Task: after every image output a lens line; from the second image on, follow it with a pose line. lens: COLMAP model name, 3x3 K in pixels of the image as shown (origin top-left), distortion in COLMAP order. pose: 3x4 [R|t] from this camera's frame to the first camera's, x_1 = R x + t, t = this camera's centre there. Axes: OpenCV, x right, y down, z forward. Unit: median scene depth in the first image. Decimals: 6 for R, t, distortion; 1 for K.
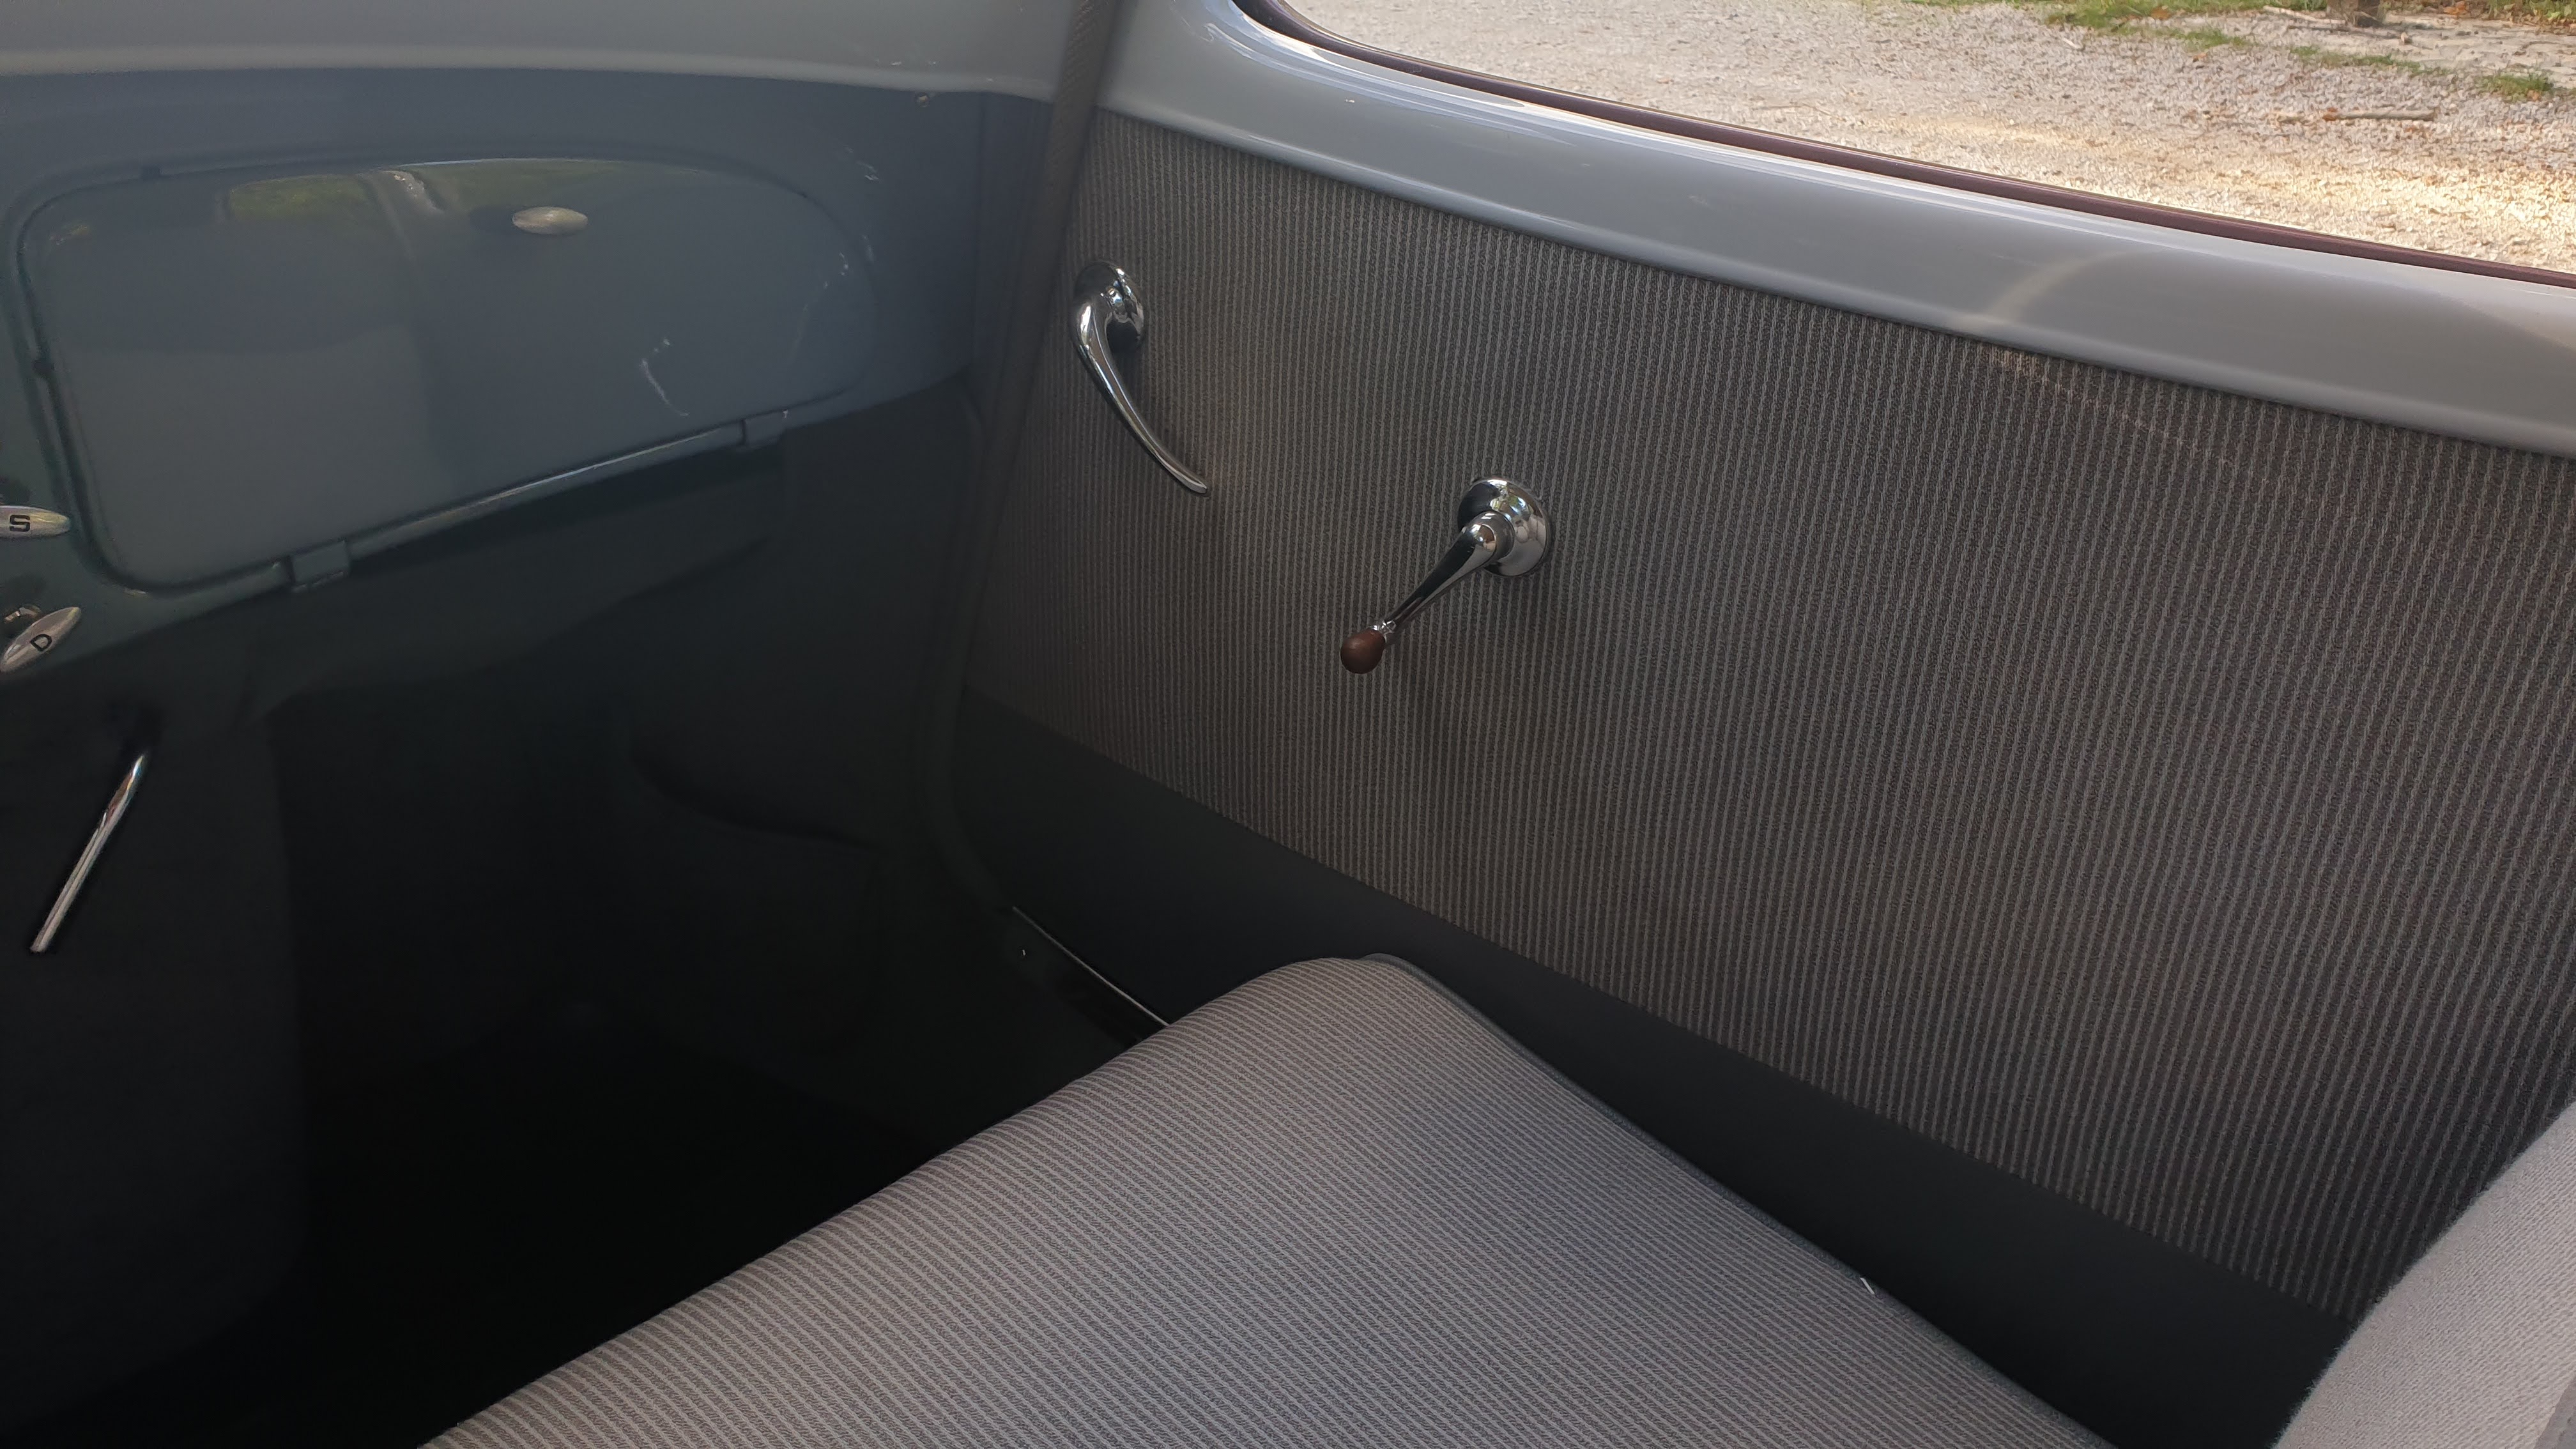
lens RADIAL K [[2020.8, 0, 1288.0], [0, 2020.8, 724.5], [0, 0, 1]] dist [0.007393, 0.012496]
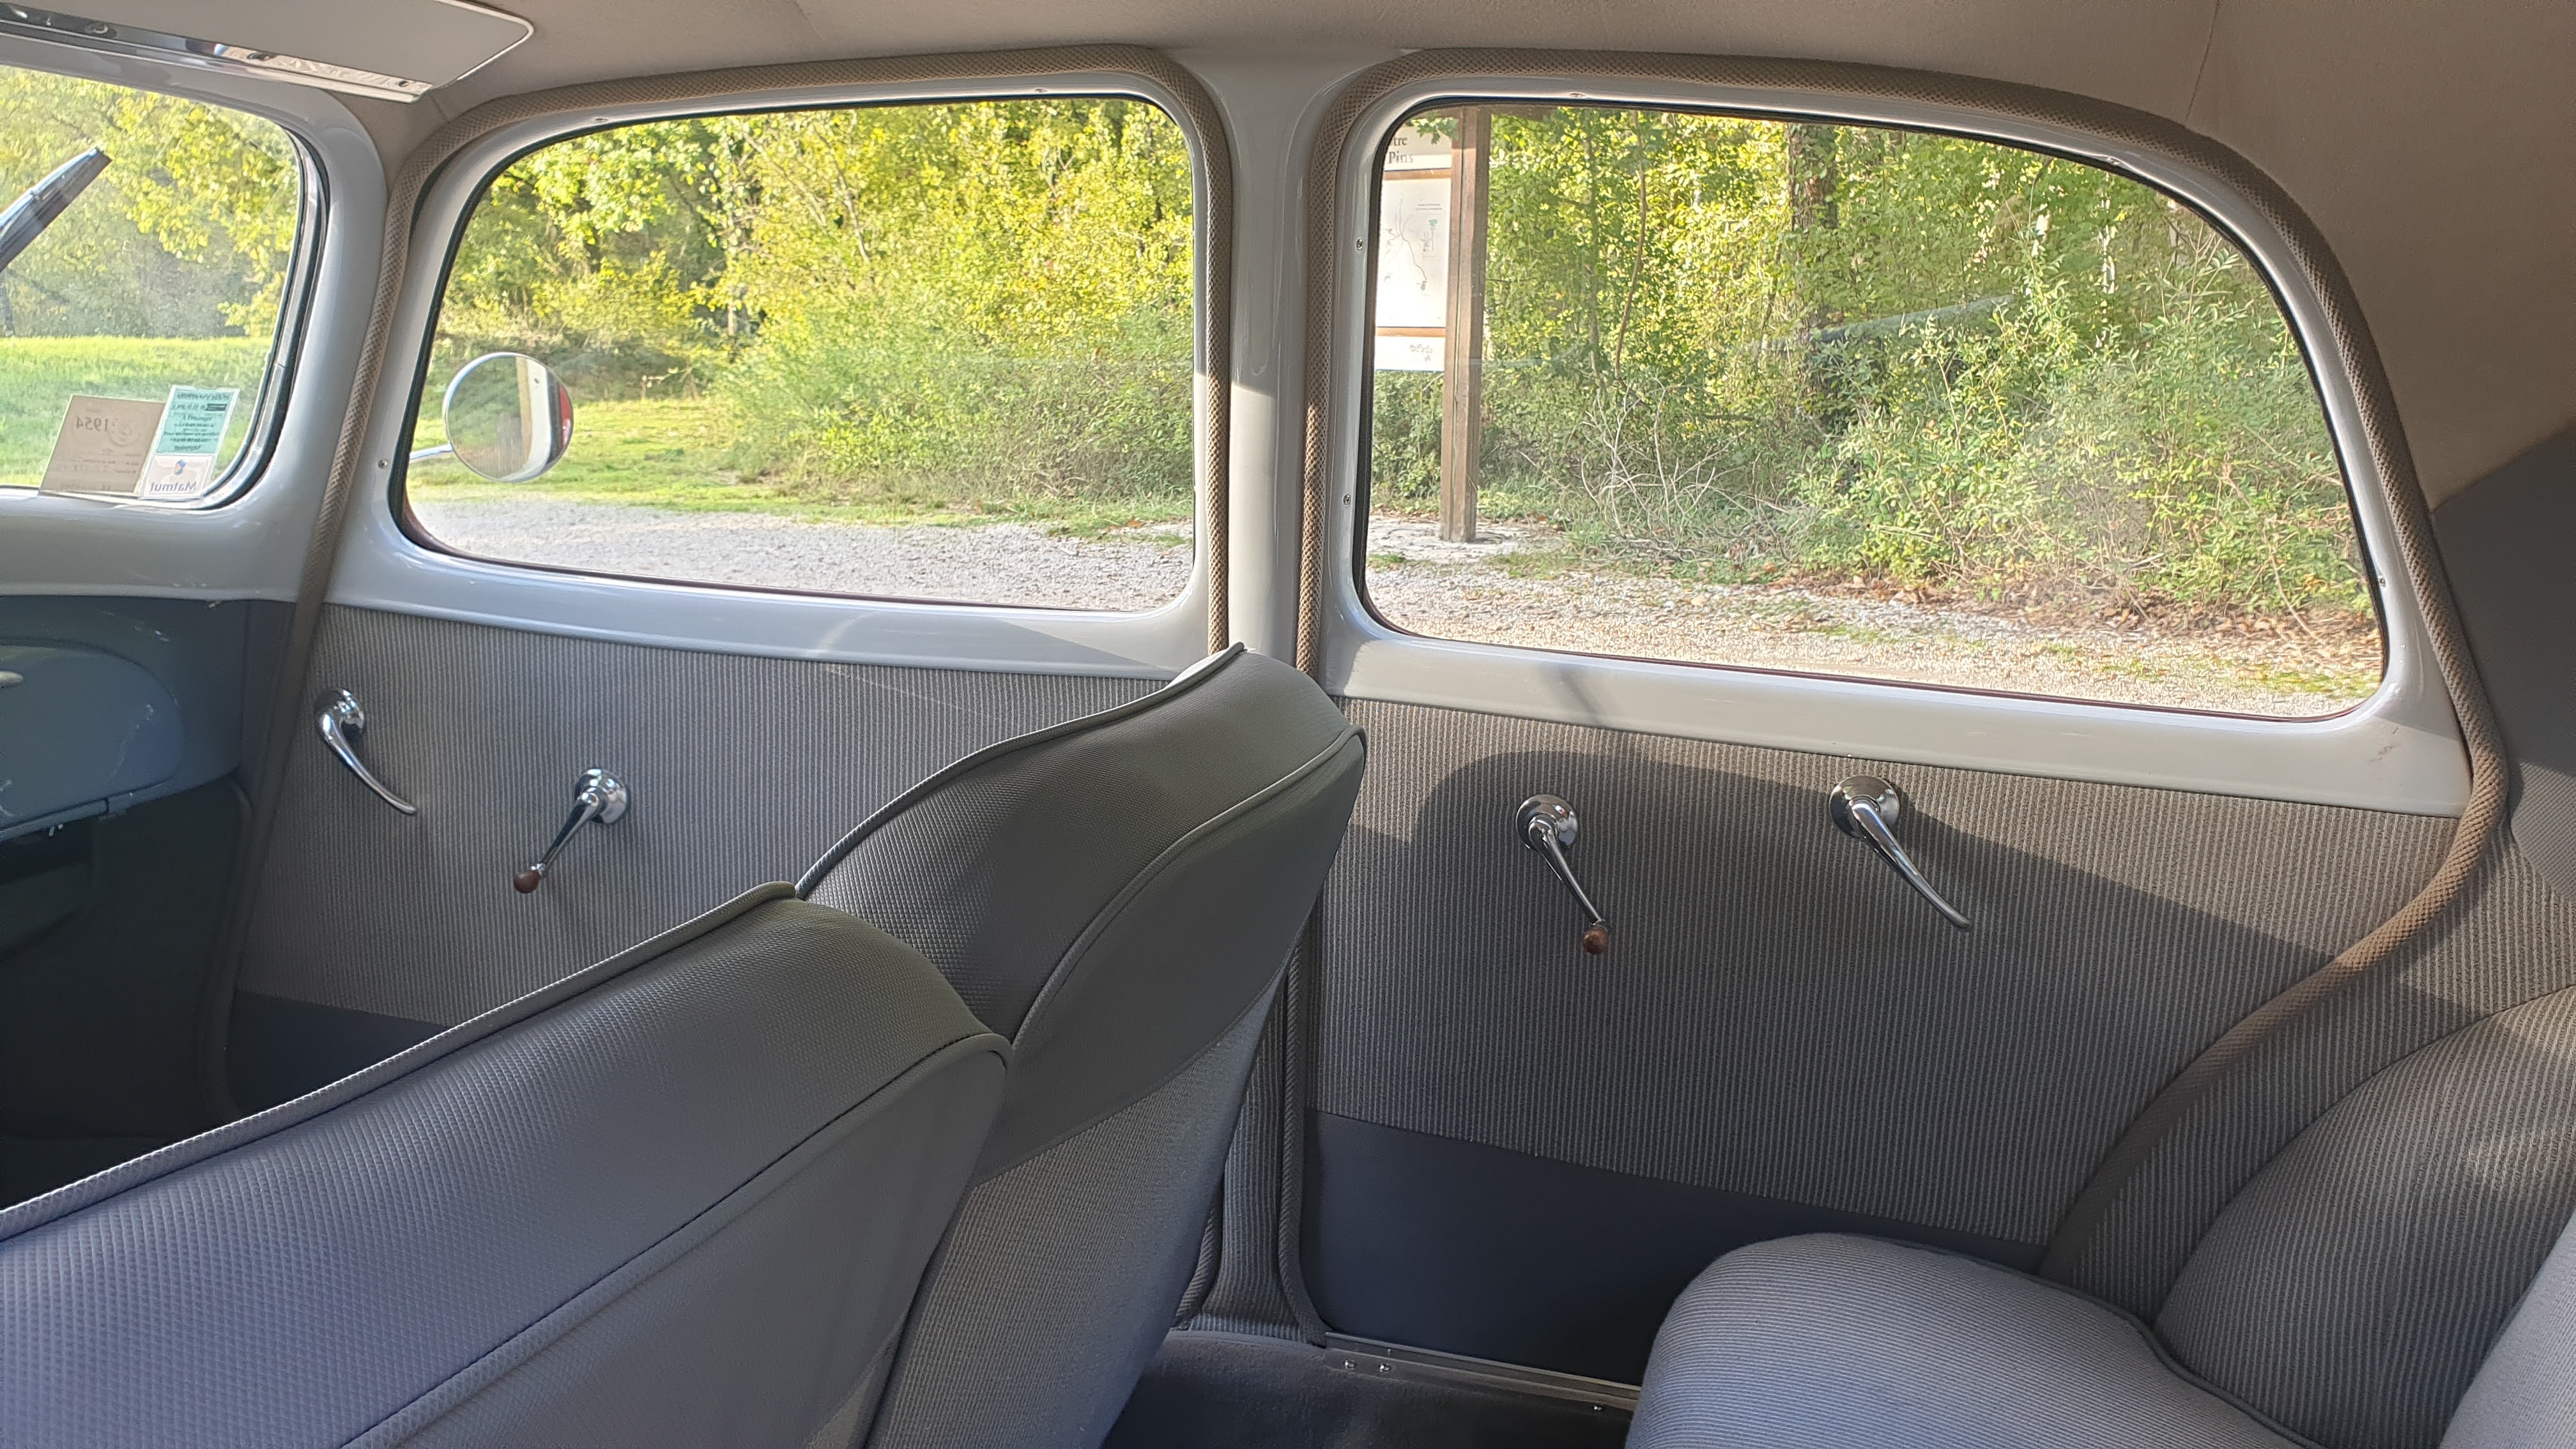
lens RADIAL K [[2020.8, 0, 1288.0], [0, 2020.8, 724.5], [0, 0, 1]] dist [0.007393, 0.012496]
pose [[0.902501, -0.100535, 0.418789, -0.083965], [0.200769, 0.958465, -0.202573, 0.303243], [-0.381029, 0.266902, 0.885201, -0.796426]]
